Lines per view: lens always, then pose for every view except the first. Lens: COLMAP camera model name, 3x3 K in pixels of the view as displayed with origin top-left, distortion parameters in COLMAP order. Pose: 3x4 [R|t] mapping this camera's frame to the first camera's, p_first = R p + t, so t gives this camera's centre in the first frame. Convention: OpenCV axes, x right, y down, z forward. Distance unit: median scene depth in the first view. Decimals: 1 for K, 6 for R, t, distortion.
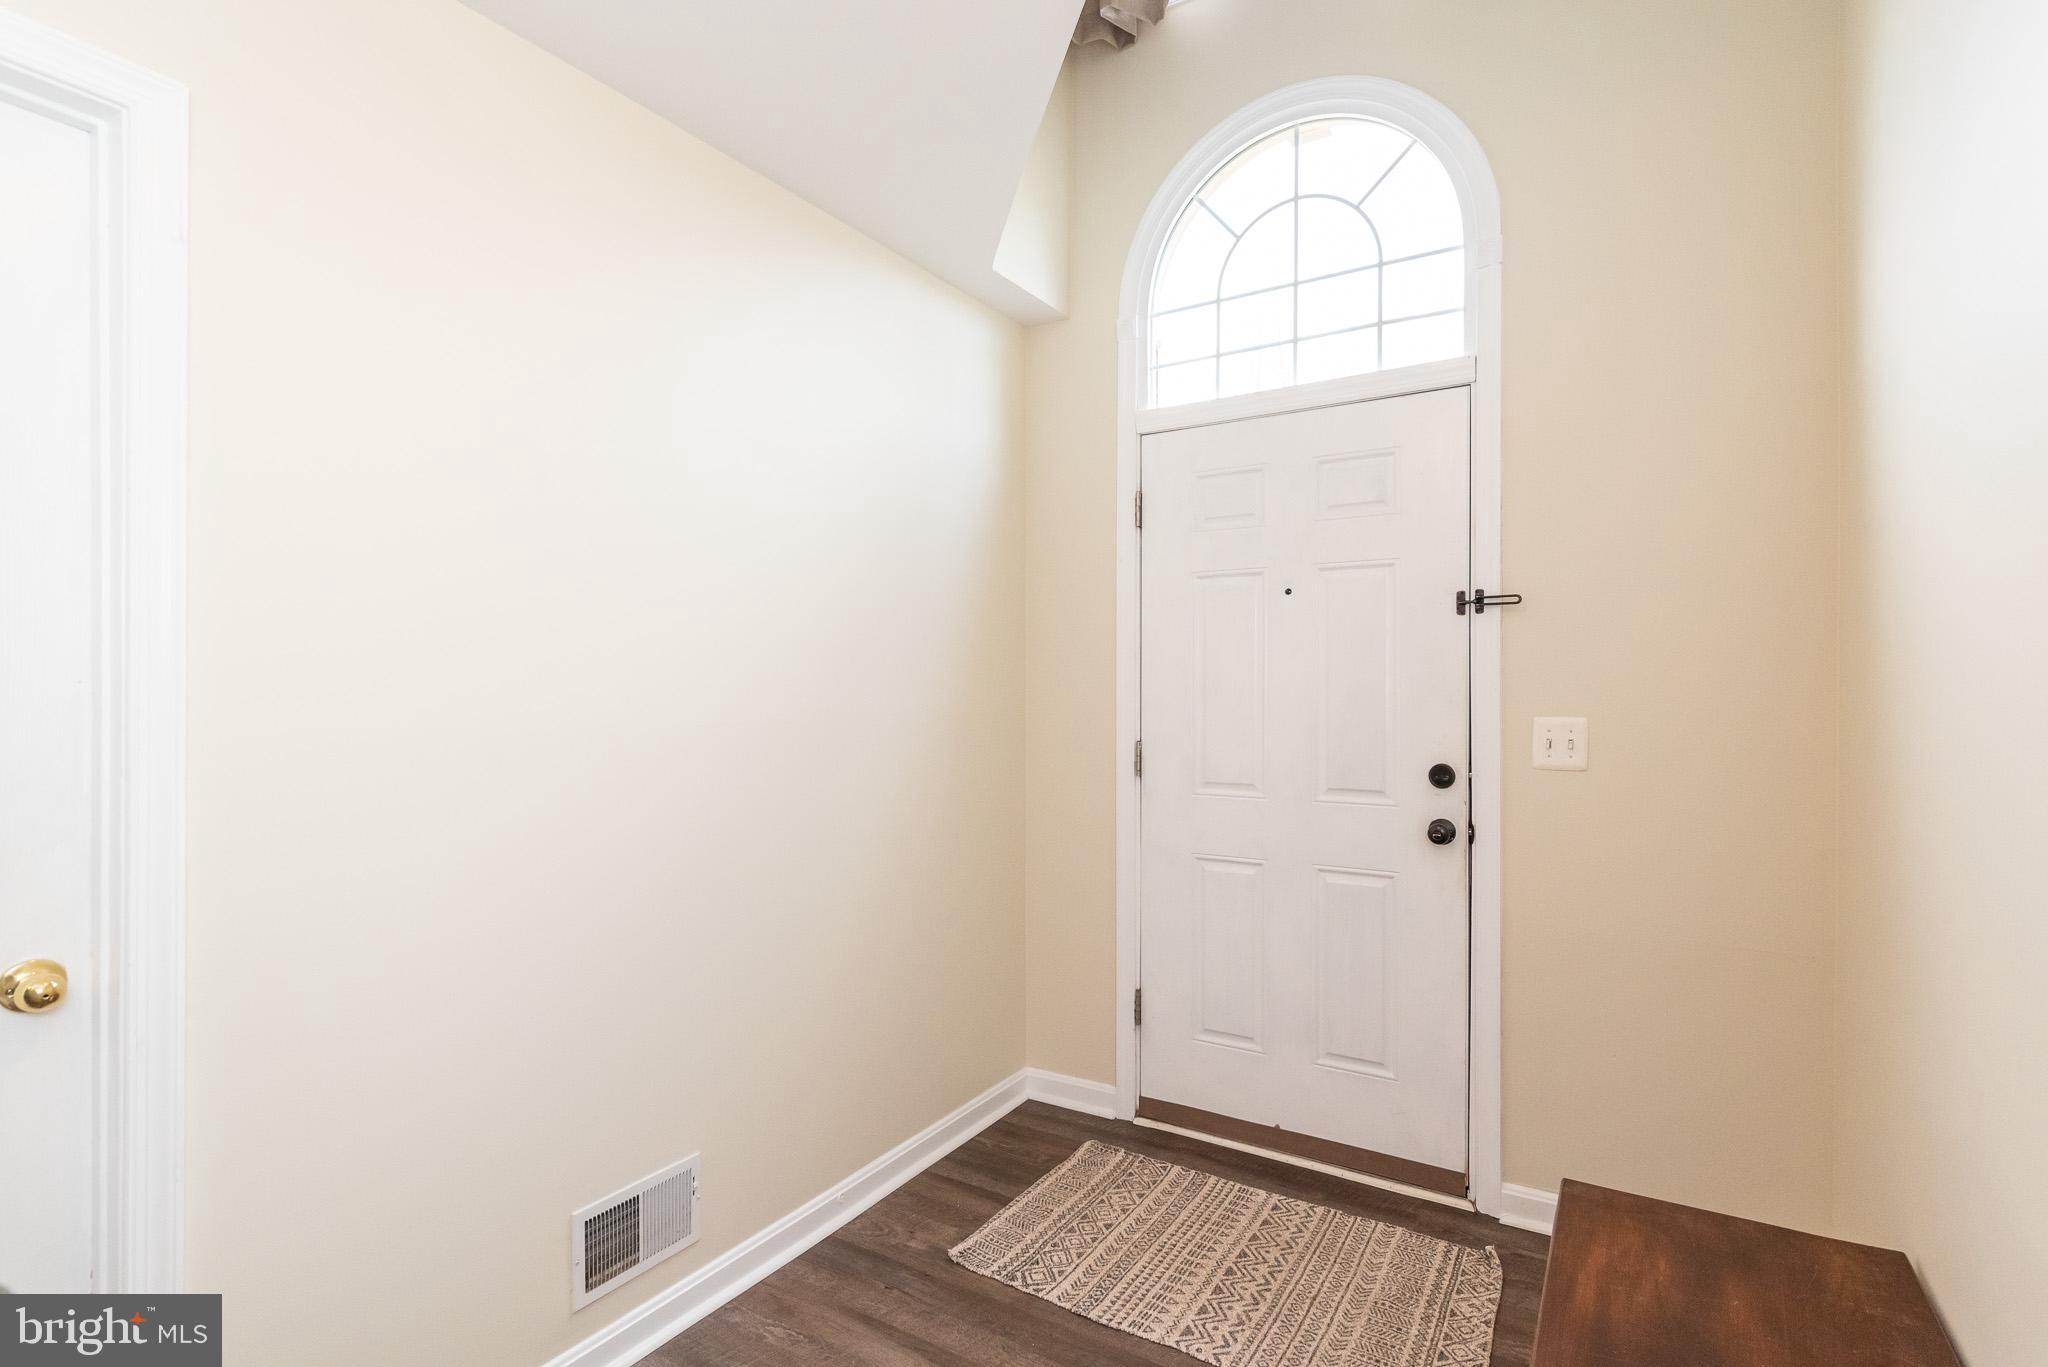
lens RADIAL K [[966.3, 0, 1022.1], [0, 966.3, 707.1], [0, 0, 1]] dist [-0.015898, -0.000567]
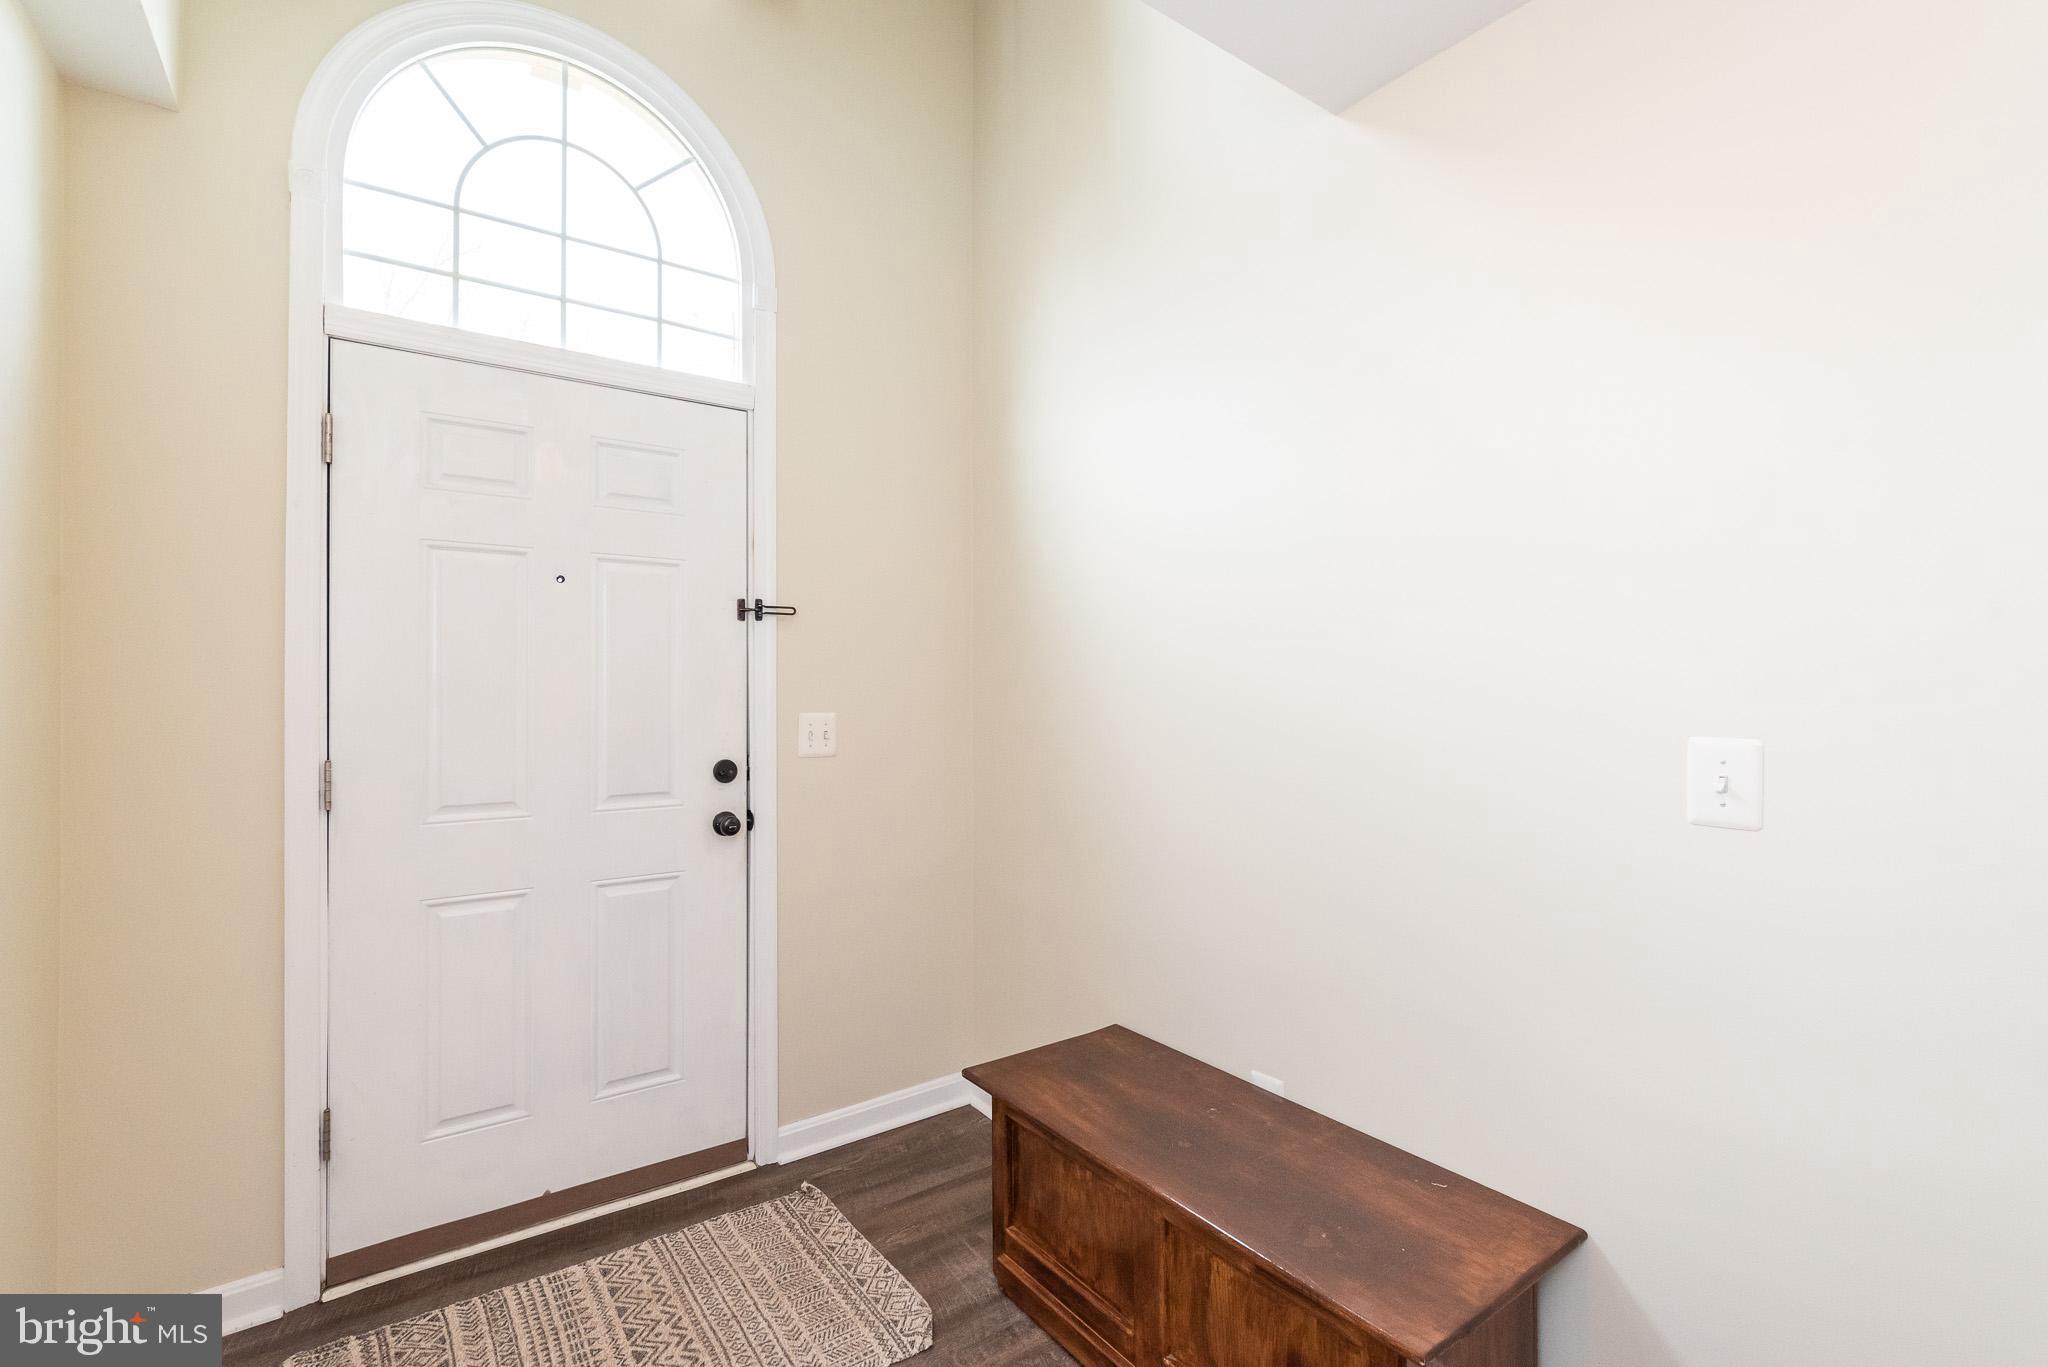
lens RADIAL K [[924.6, 0, 1031.7], [0, 924.6, 688.3], [0, 0, 1]] dist [-0.014440, 0.005177]
pose [[0.364386, 0.000848, 0.931248, -0.386164], [0.014967, 0.999865, -0.006767, -0.007644], [-0.931128, 0.016404, 0.364324, 0.315100]]
